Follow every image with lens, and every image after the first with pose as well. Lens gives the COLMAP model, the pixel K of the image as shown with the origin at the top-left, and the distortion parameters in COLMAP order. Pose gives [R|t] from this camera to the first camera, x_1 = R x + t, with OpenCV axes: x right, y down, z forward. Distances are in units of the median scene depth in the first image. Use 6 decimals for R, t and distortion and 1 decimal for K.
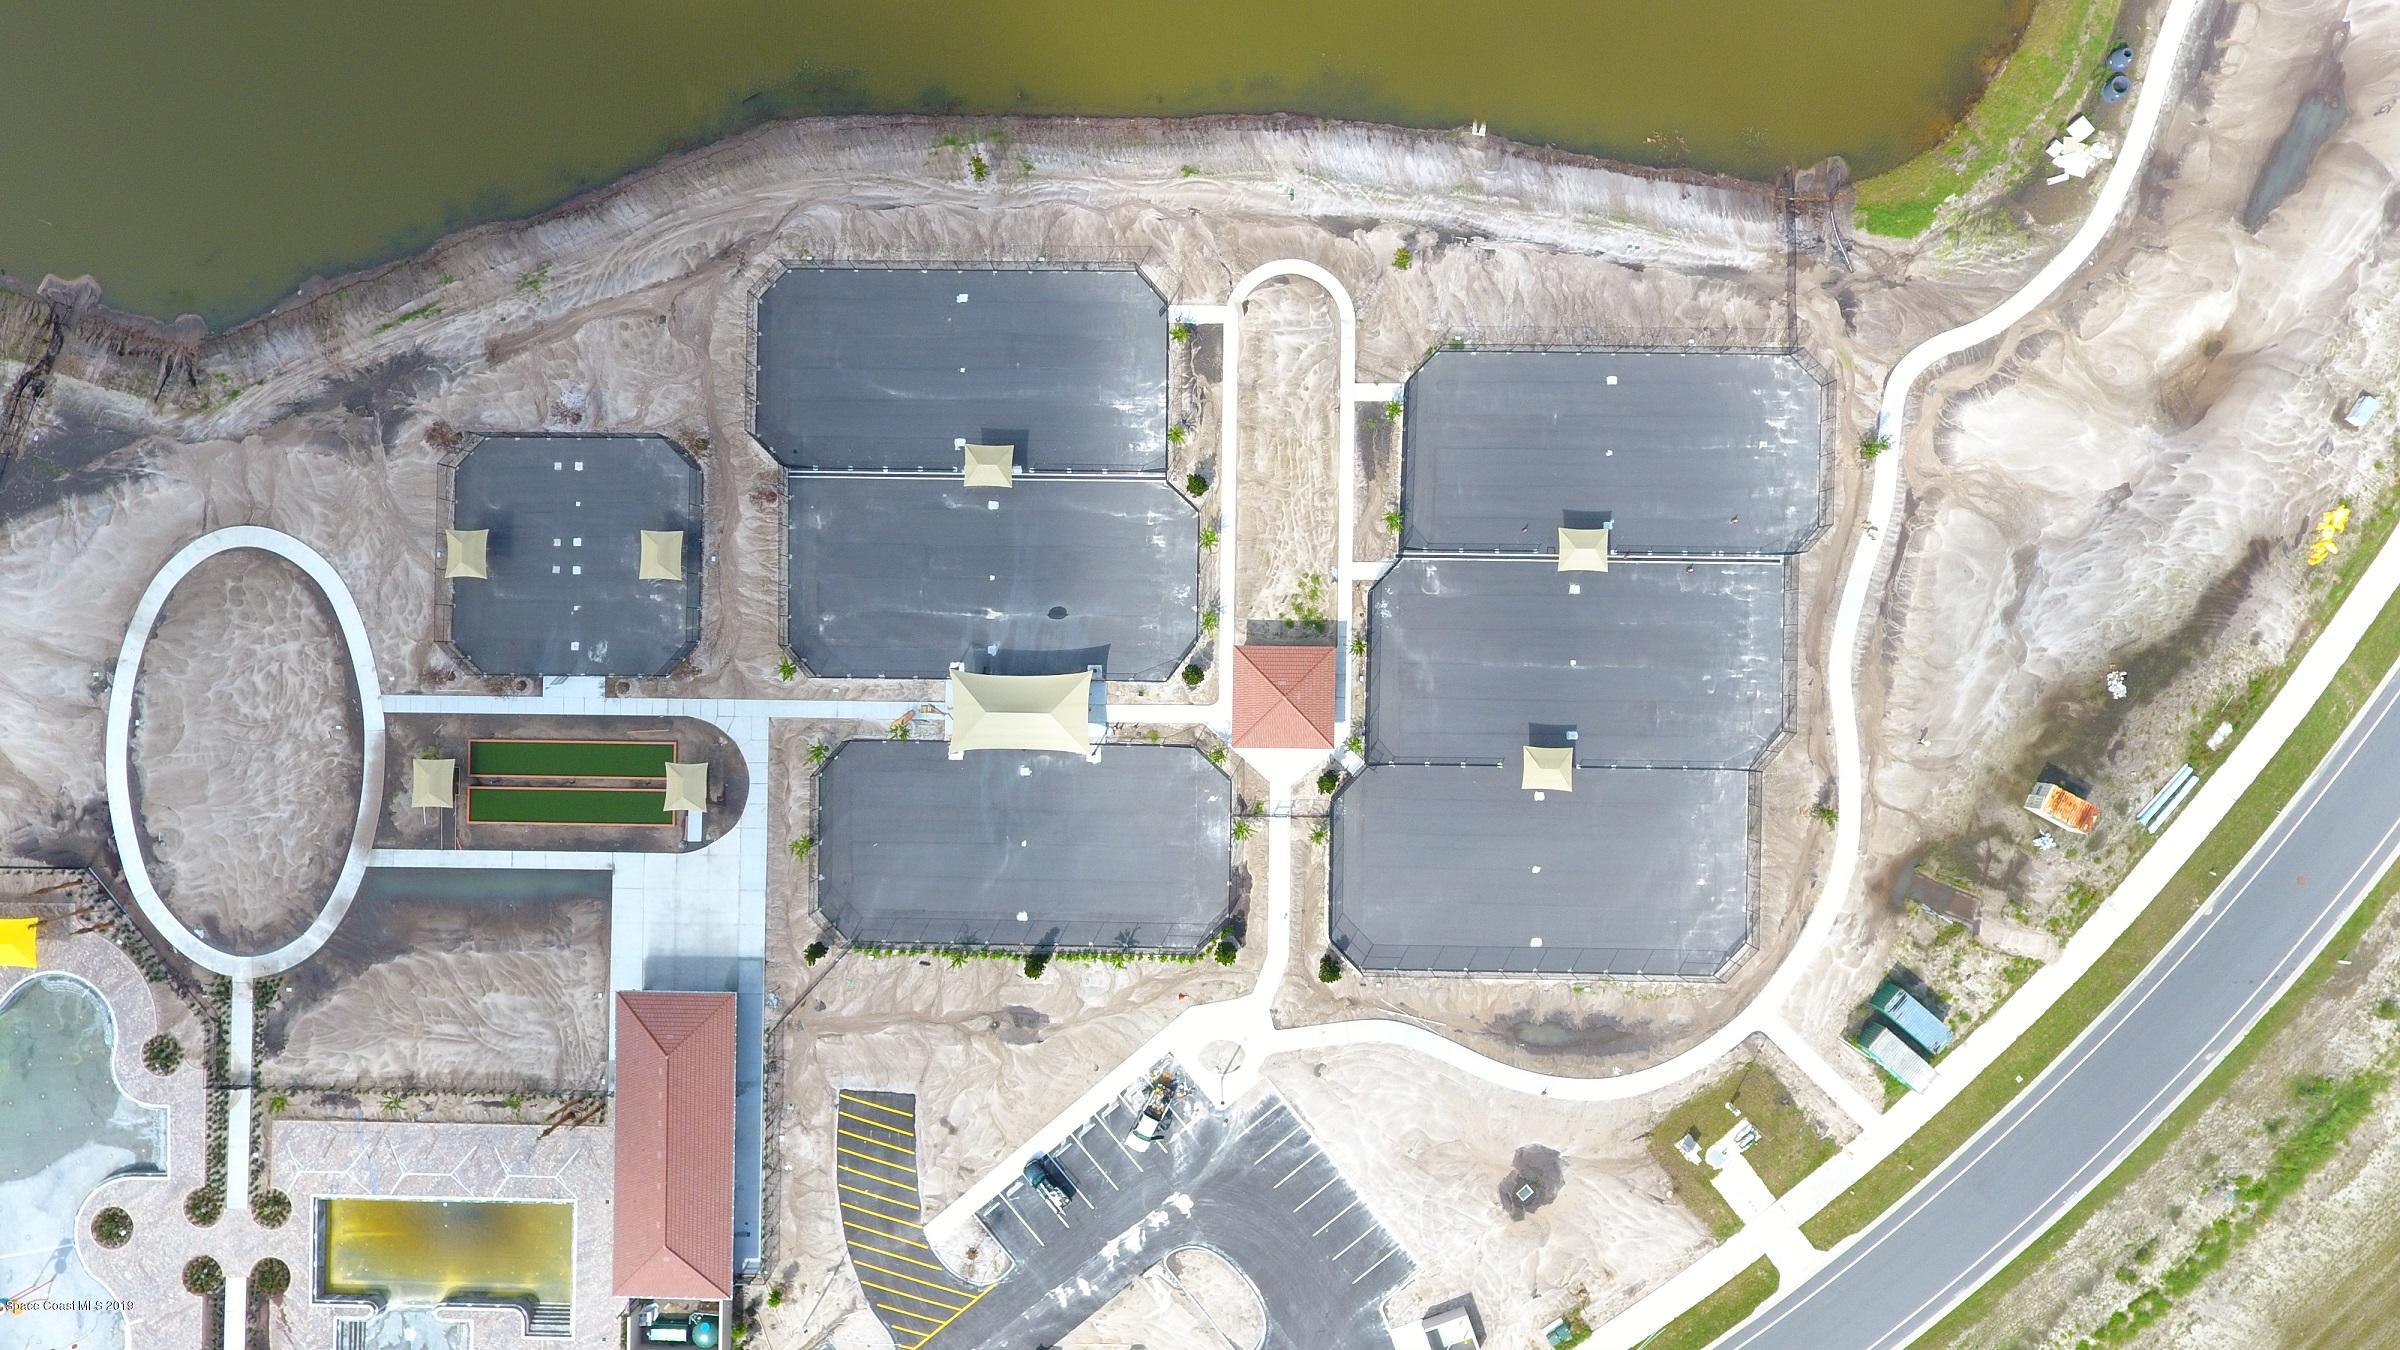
lens RADIAL K [[1381.5, 0, 1200.0], [0, 1381.5, 675.0], [0, 0, 1]] dist [0.002072, -0.000819]
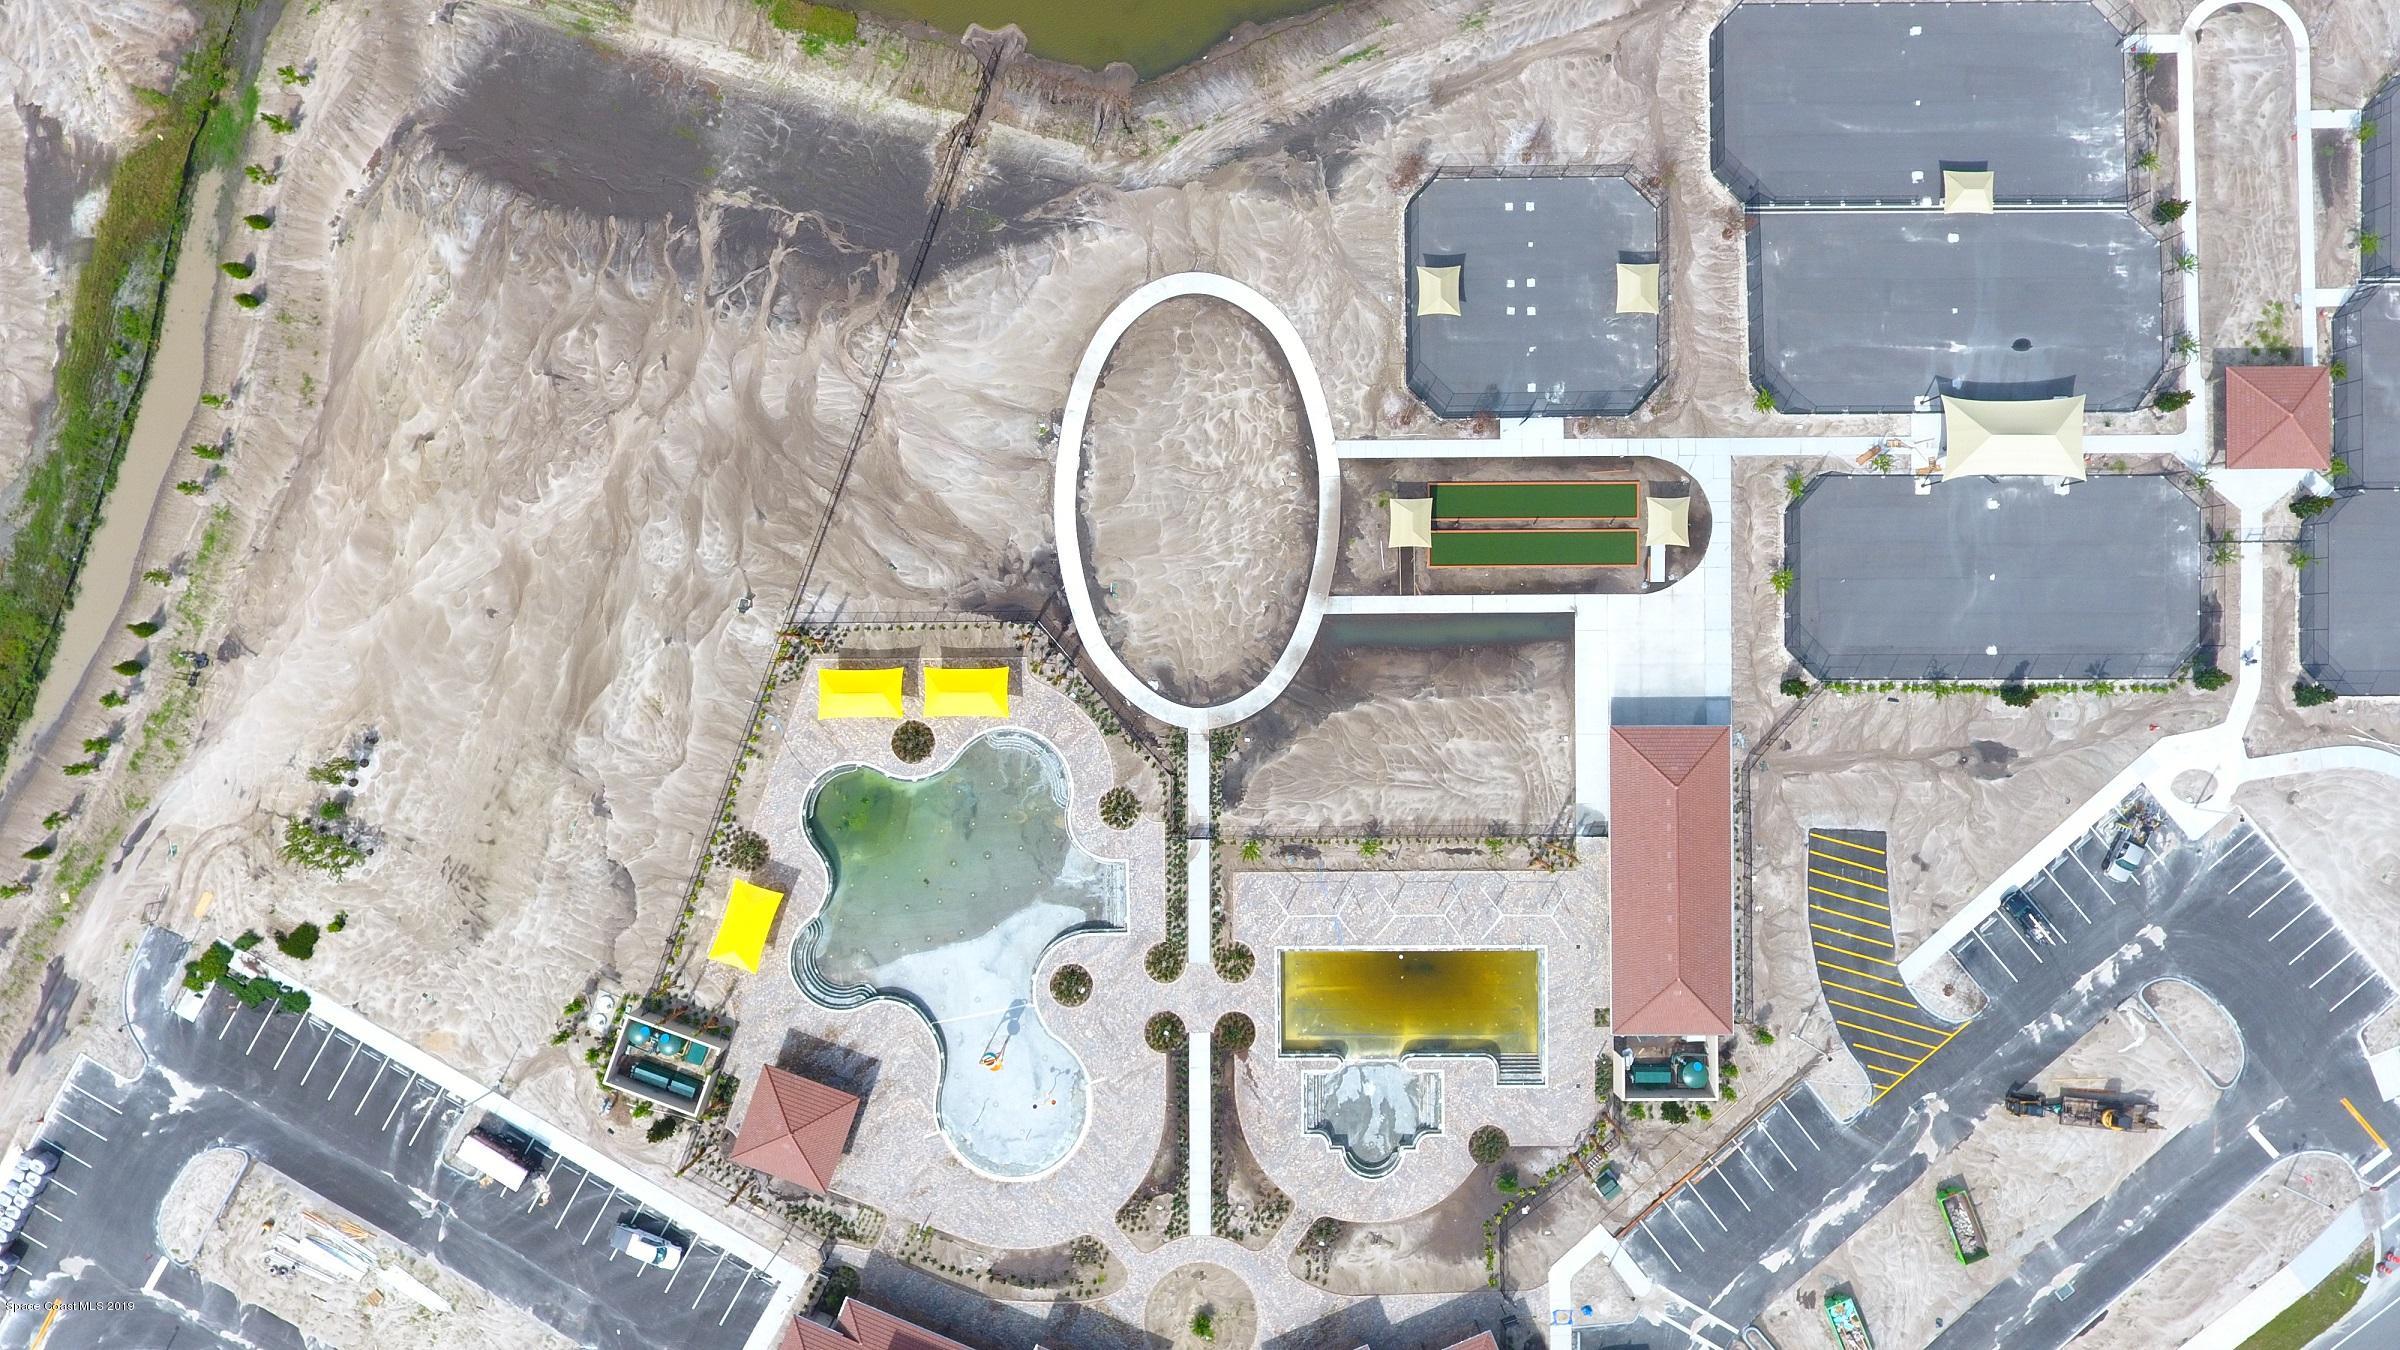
lens RADIAL K [[1381.5, 0, 1200.0], [0, 1381.5, 675.0], [0, 0, 1]] dist [0.002072, -0.000819]
pose [[0.999710, -0.018249, 0.015739, -0.709579], [0.018286, 0.999830, -0.002244, 0.183257], [-0.015695, 0.002531, 0.999874, 0.013864]]
